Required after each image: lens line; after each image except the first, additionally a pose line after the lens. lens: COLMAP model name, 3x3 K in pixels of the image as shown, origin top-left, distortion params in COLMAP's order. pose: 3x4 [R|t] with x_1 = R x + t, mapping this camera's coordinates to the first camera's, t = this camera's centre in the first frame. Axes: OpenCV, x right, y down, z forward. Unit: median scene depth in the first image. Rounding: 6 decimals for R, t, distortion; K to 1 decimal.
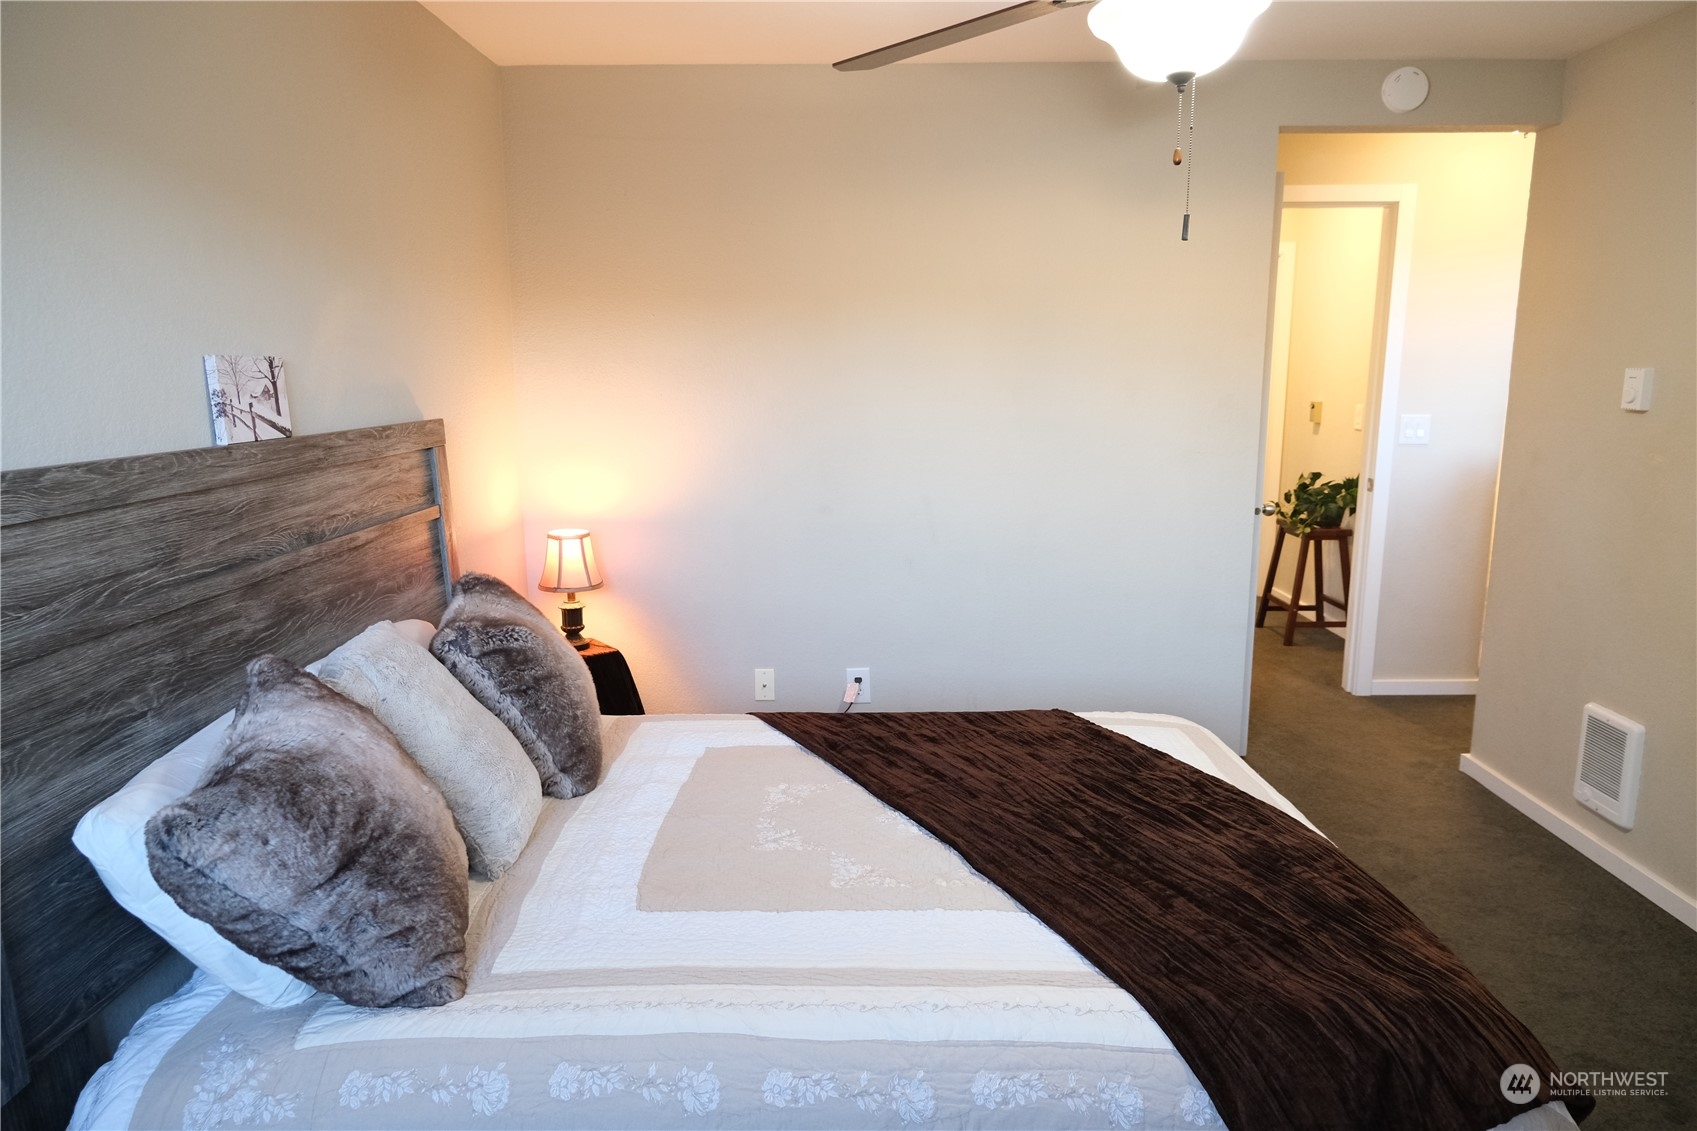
lens RADIAL K [[1079.1, 0, 850.4], [0, 1079.1, 568.3], [0, 0, 1]] dist [-0.007349, -0.002889]
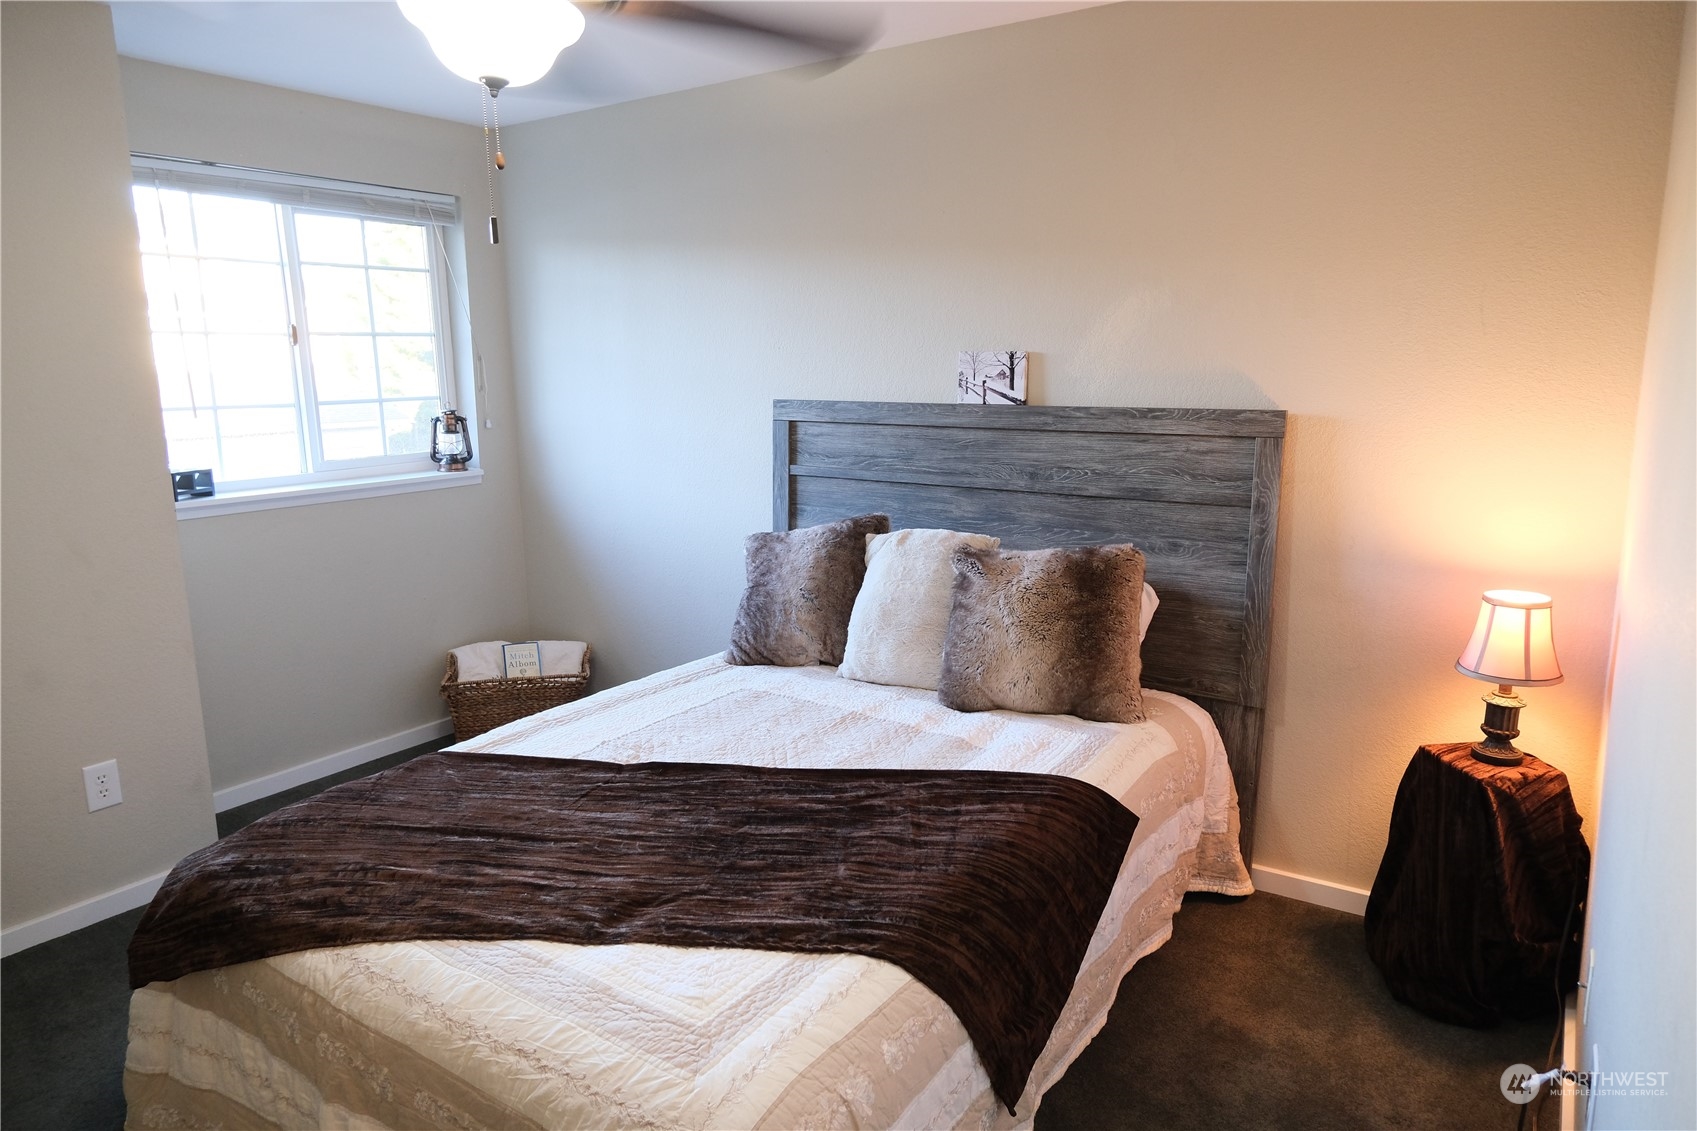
lens RADIAL K [[1079.1, 0, 849.4], [0, 1079.1, 565.6], [0, 0, 1]] dist [-0.007349, -0.002889]
pose [[-0.546612, 0.160225, -0.821914, 0.908345], [-0.149302, 0.947149, 0.283931, -0.310017], [0.823968, 0.277914, -0.493802, 1.654002]]
